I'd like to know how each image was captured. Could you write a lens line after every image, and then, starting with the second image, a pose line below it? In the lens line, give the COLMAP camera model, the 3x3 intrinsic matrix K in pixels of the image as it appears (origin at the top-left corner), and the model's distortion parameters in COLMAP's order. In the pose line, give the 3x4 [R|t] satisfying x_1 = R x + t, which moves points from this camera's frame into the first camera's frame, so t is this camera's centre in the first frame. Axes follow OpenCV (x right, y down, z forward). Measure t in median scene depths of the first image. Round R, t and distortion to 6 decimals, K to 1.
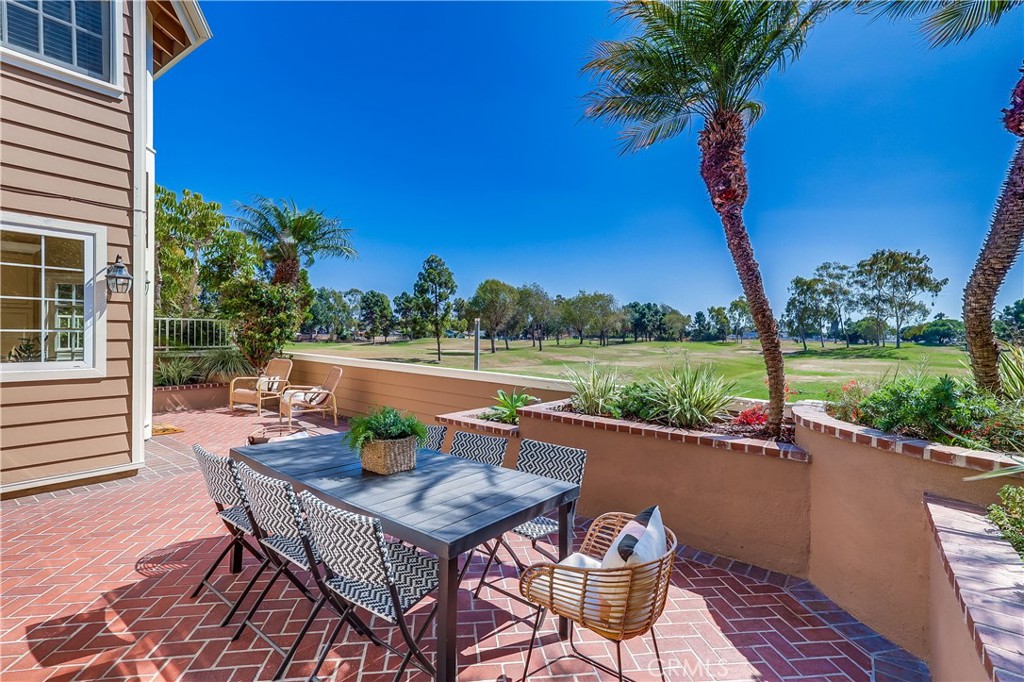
lens RADIAL K [[475.2, 0, 516.0], [0, 475.2, 341.2], [0, 0, 1]] dist [0.017522, 0.001199]
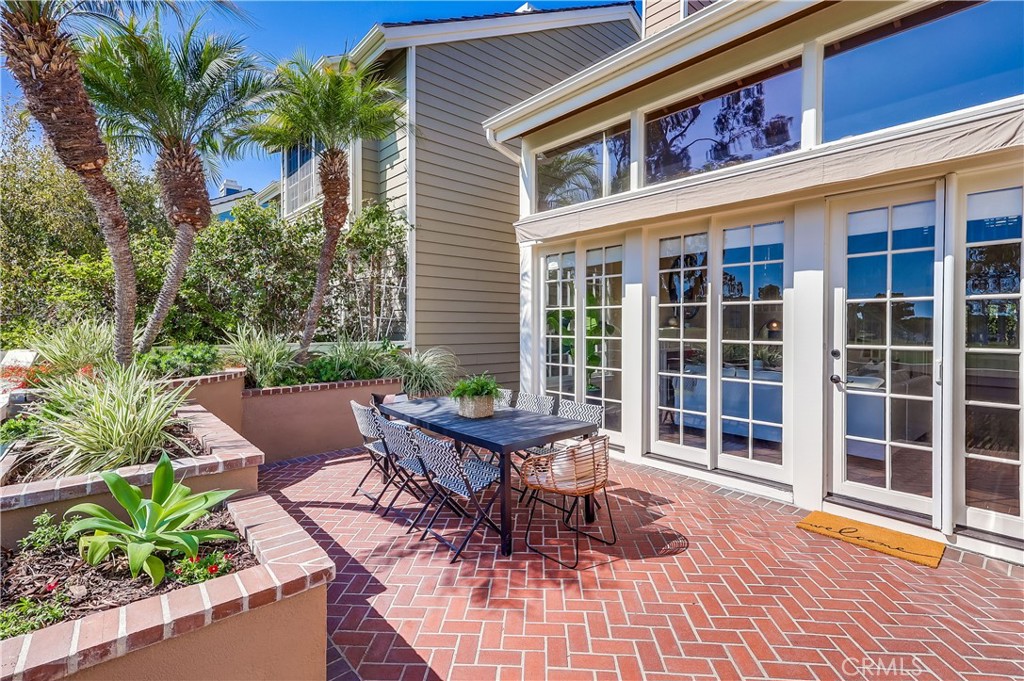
lens RADIAL K [[475.2, 0, 513.4], [0, 475.2, 335.5], [0, 0, 1]] dist [0.017522, 0.001199]
pose [[-0.975718, -0.025260, 0.217569, -0.775855], [-0.015715, 0.998841, 0.045489, -0.062795], [-0.218466, 0.040965, -0.974984, 2.650686]]
